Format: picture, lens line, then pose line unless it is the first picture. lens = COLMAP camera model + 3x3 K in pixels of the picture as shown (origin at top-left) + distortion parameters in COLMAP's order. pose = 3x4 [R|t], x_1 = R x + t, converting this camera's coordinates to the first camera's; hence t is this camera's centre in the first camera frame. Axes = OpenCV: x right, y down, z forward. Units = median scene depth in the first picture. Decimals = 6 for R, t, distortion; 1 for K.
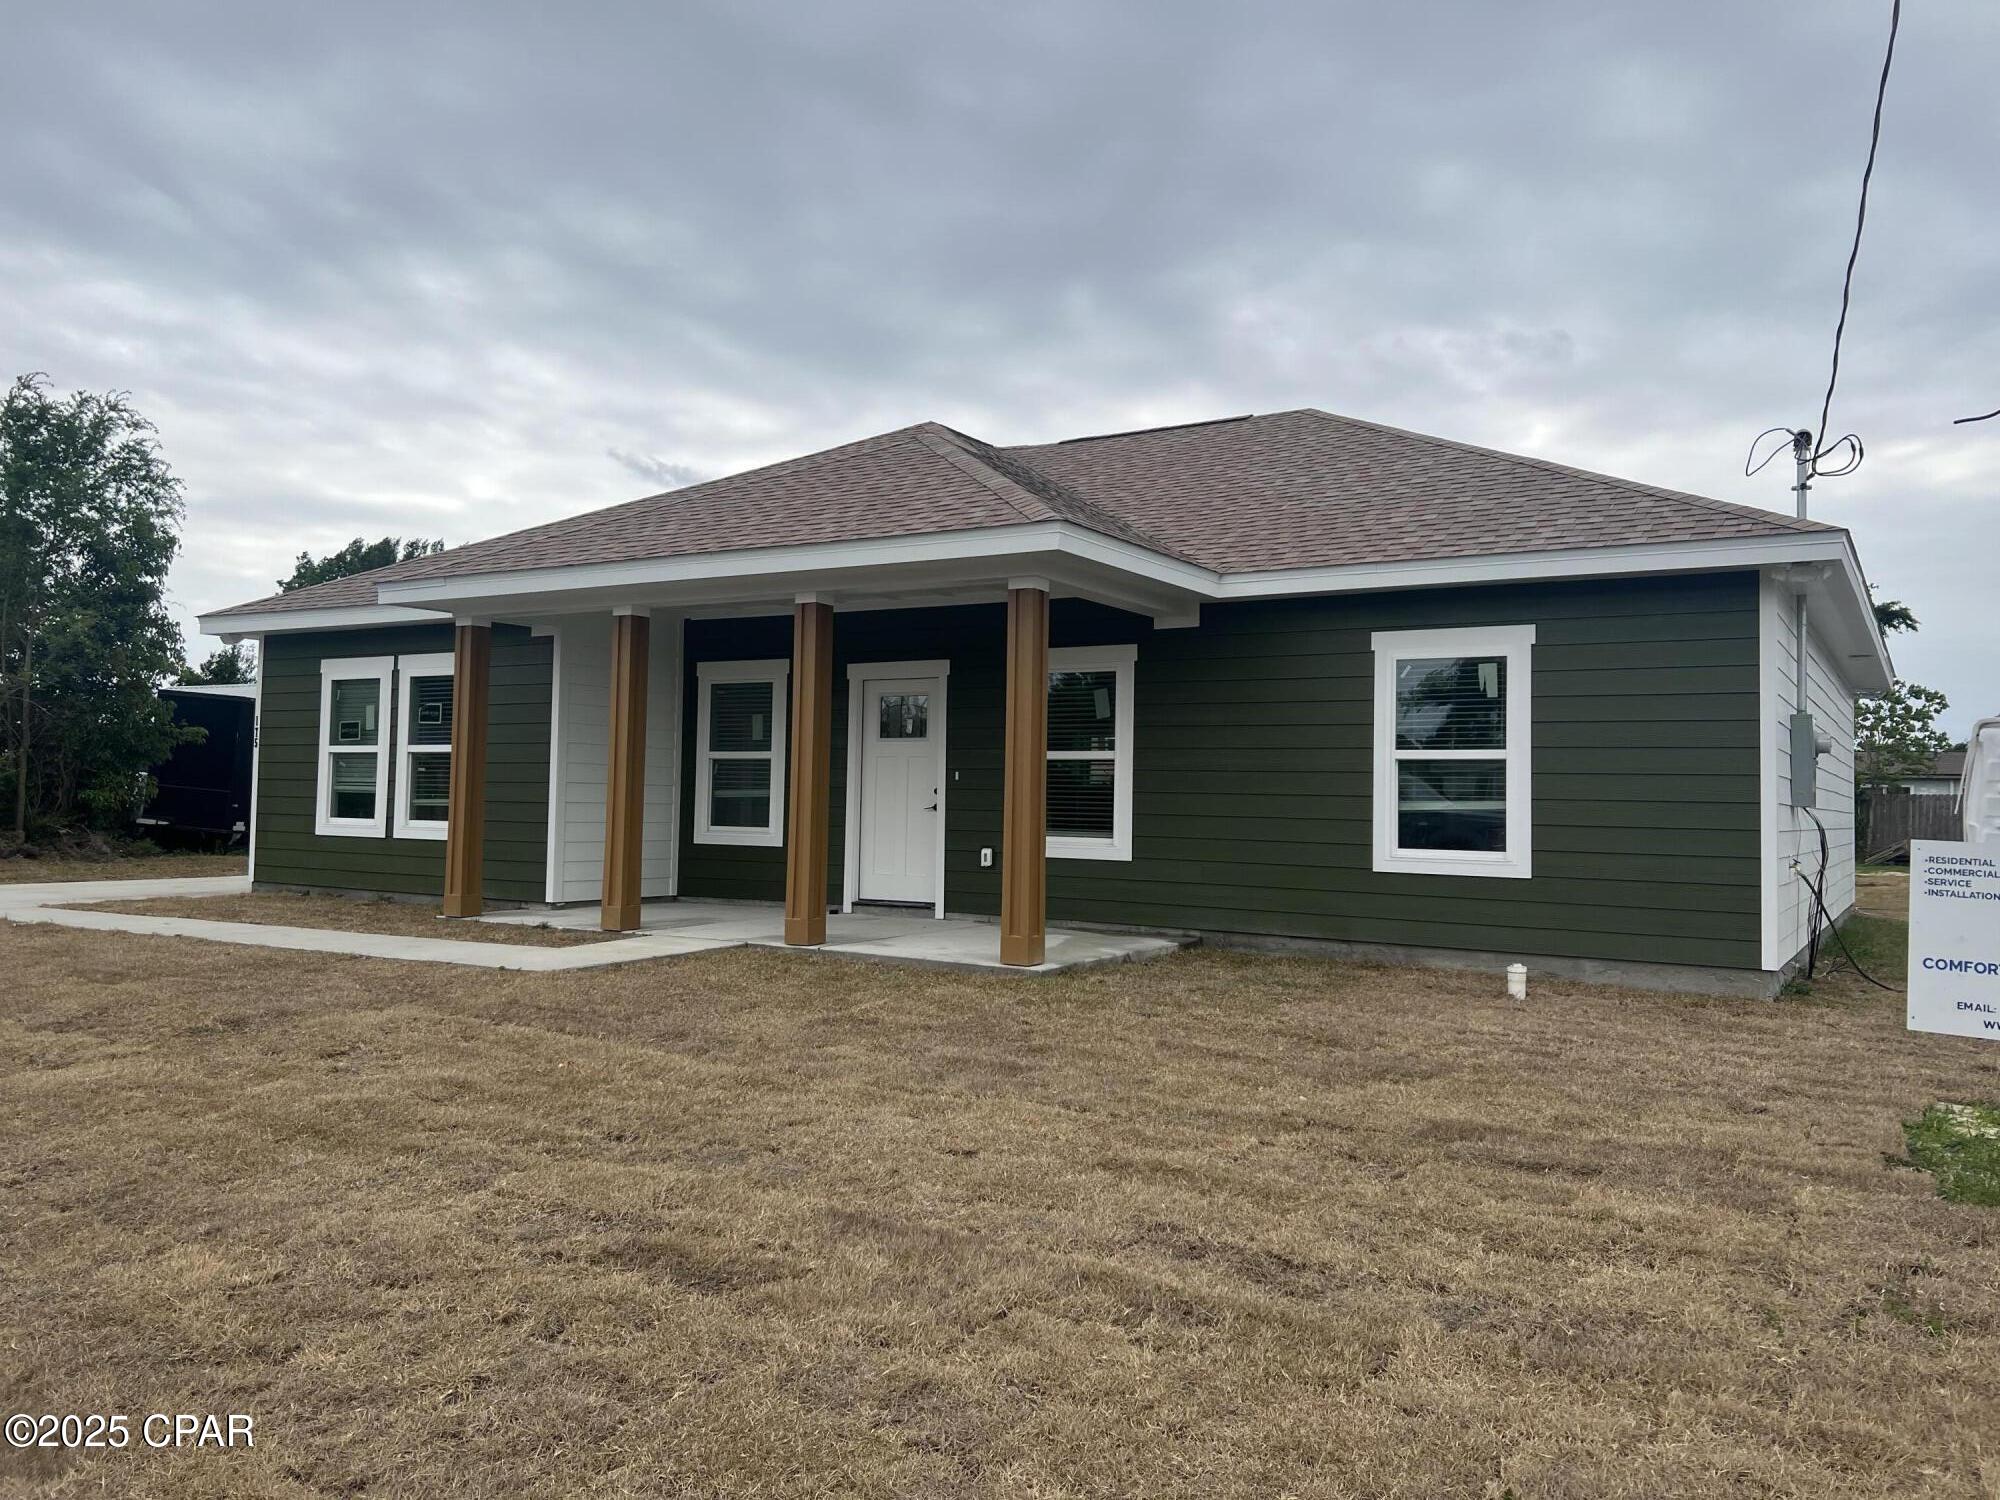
lens RADIAL K [[1465.1, 0, 1004.6], [0, 1465.1, 784.4], [0, 0, 1]] dist [0.025476, -0.000858]
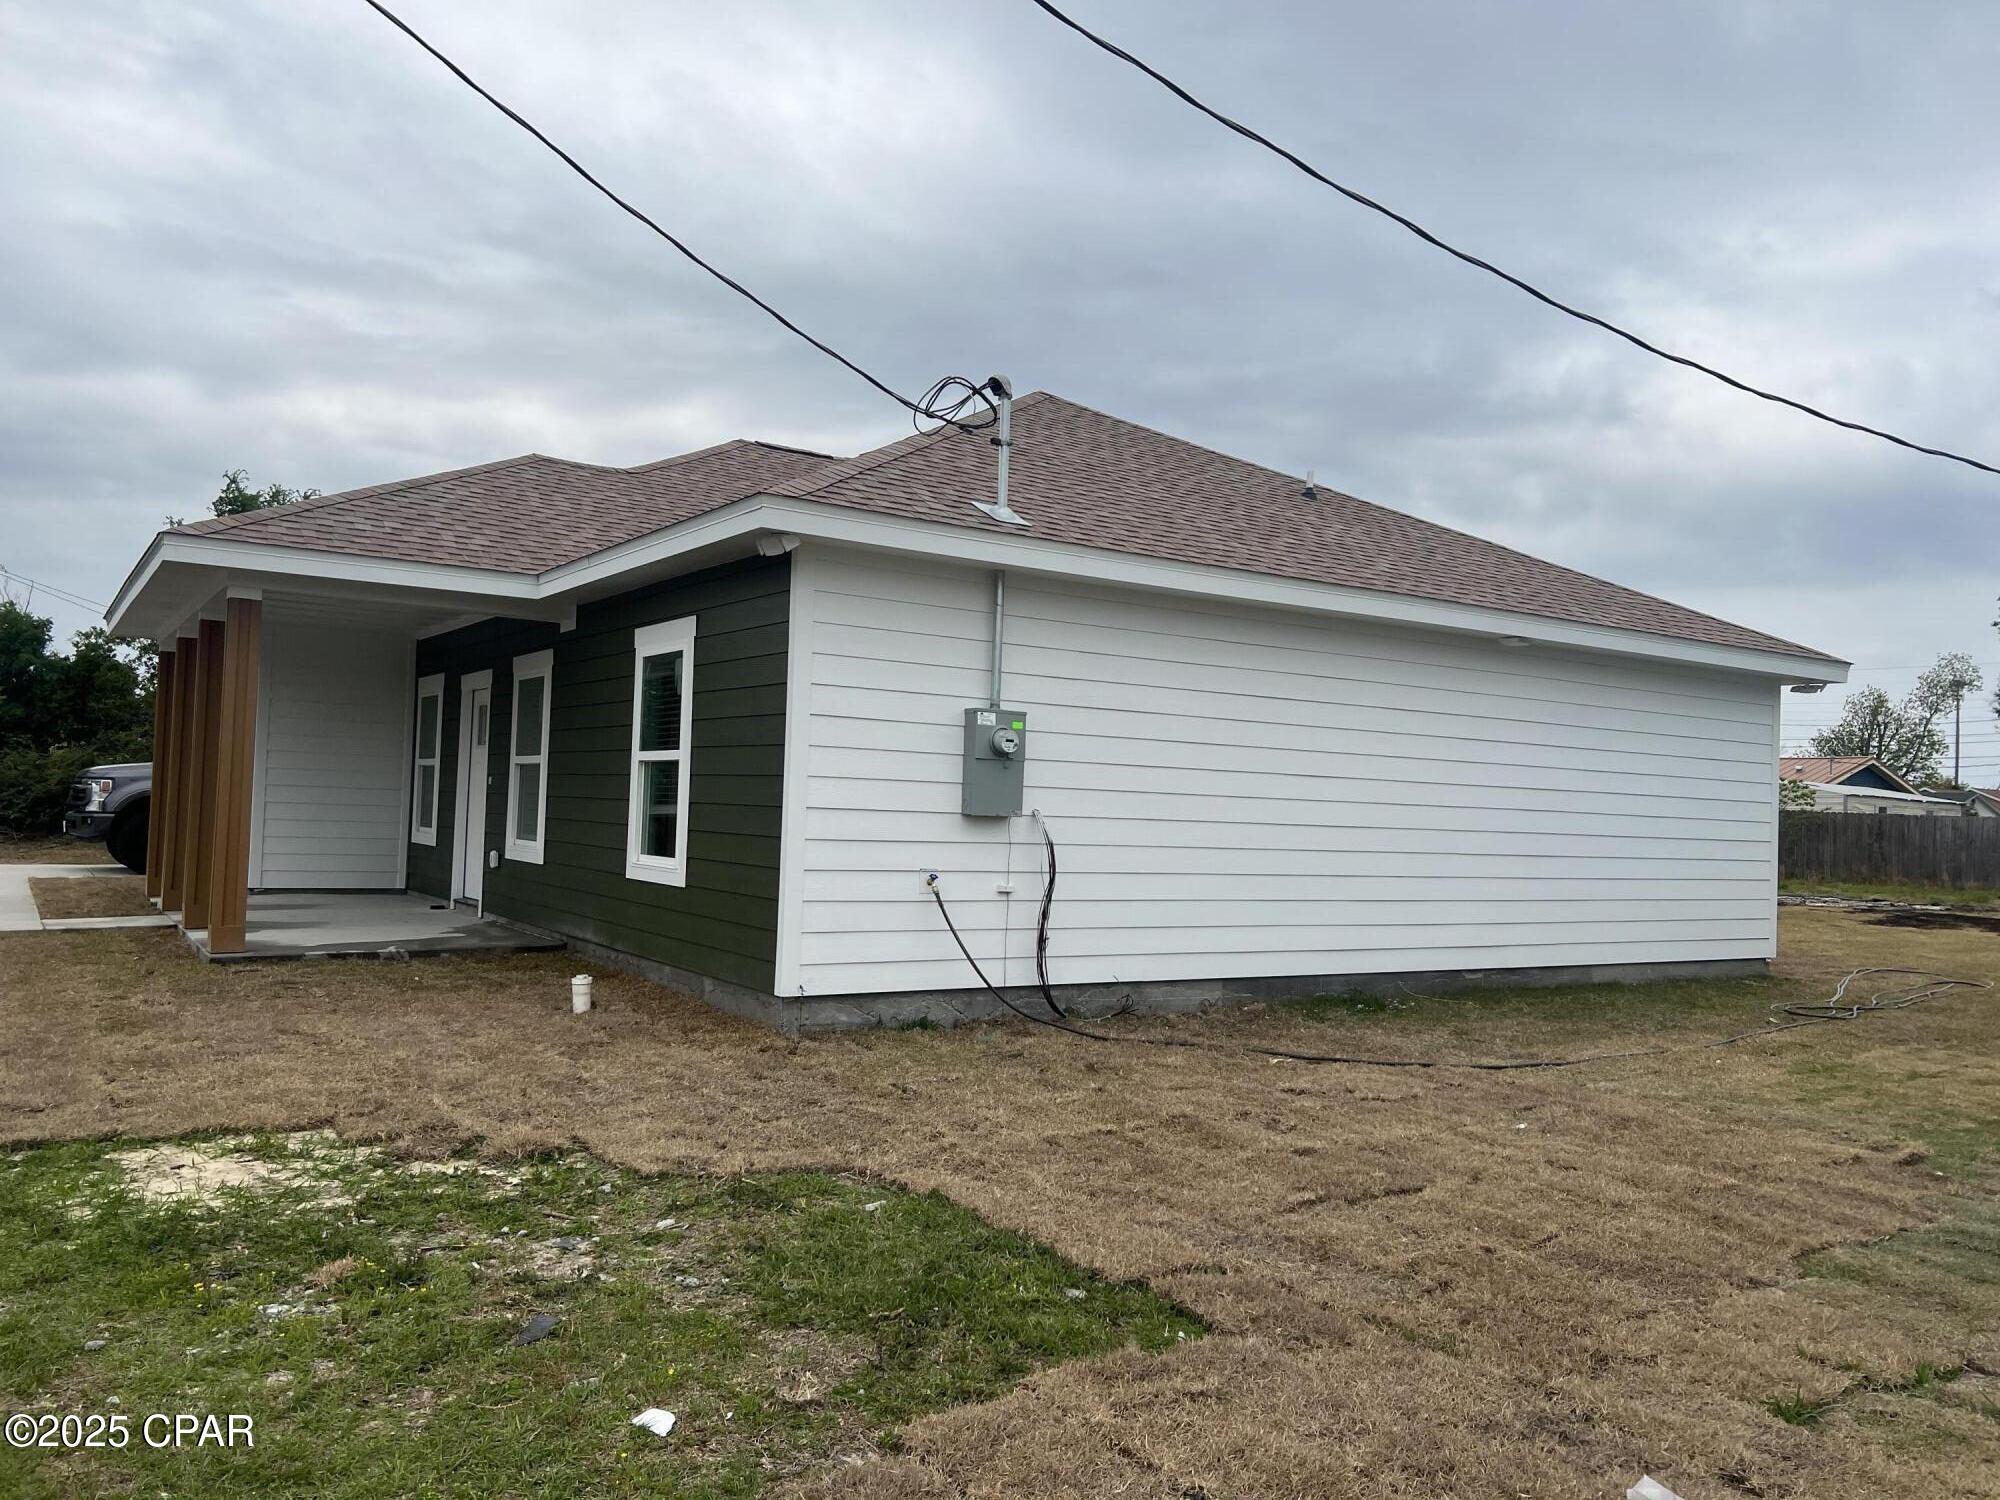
lens RADIAL K [[1465.1, 0, 1004.6], [0, 1465.1, 784.4], [0, 0, 1]] dist [0.025476, -0.000858]
pose [[0.915488, 0.006876, -0.402288, 0.864745], [-0.014067, 0.999790, -0.014923, 0.009114], [0.402100, 0.019320, 0.915392, 0.221353]]
